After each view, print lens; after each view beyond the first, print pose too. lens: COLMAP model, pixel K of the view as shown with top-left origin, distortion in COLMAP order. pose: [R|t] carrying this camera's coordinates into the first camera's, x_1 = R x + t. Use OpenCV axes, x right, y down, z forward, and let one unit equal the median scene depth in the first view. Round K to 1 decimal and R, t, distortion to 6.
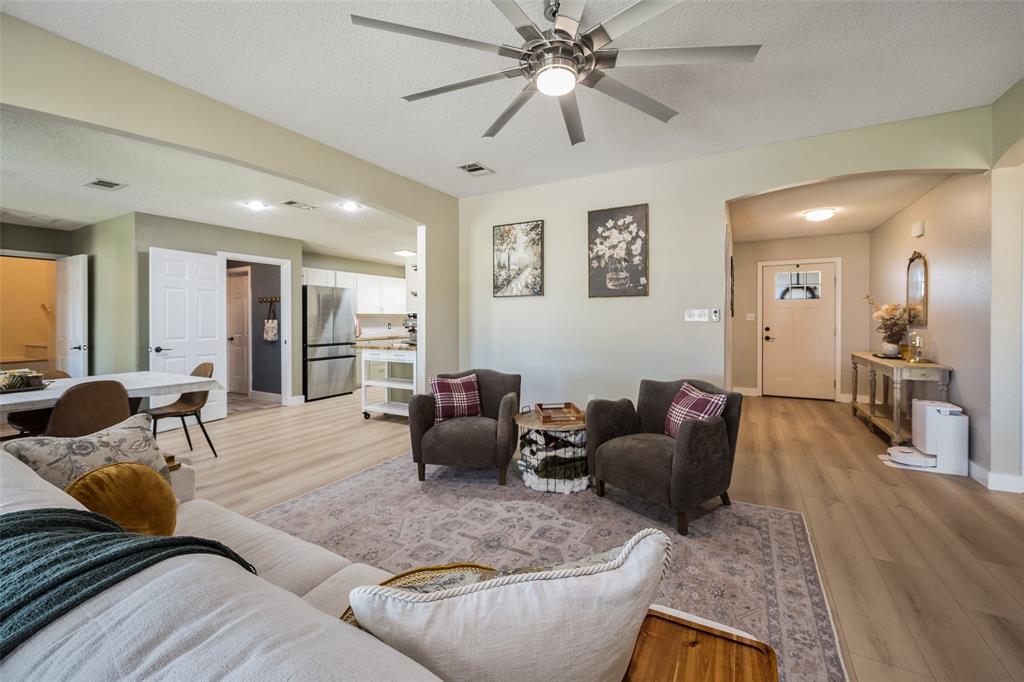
lens RADIAL K [[420.1, 0, 513.3], [0, 420.1, 321.1], [0, 0, 1]] dist [-0.000284, -0.000017]
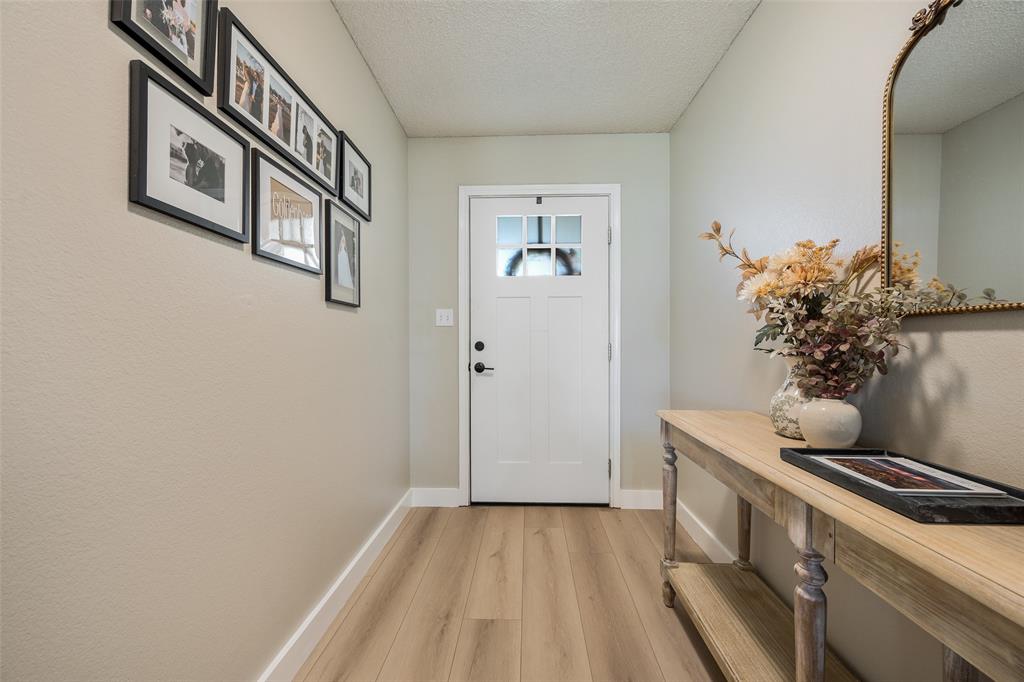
lens RADIAL K [[400.5, 0, 512.0], [0, 400.5, 341.0], [0, 0, 1]] dist [-0.001354, -0.000155]
pose [[0.894695, 0.002611, 0.446670, 0.468495], [0.000045, 0.999982, -0.005935, 0.016522], [-0.446677, 0.005330, 0.894679, 0.644779]]
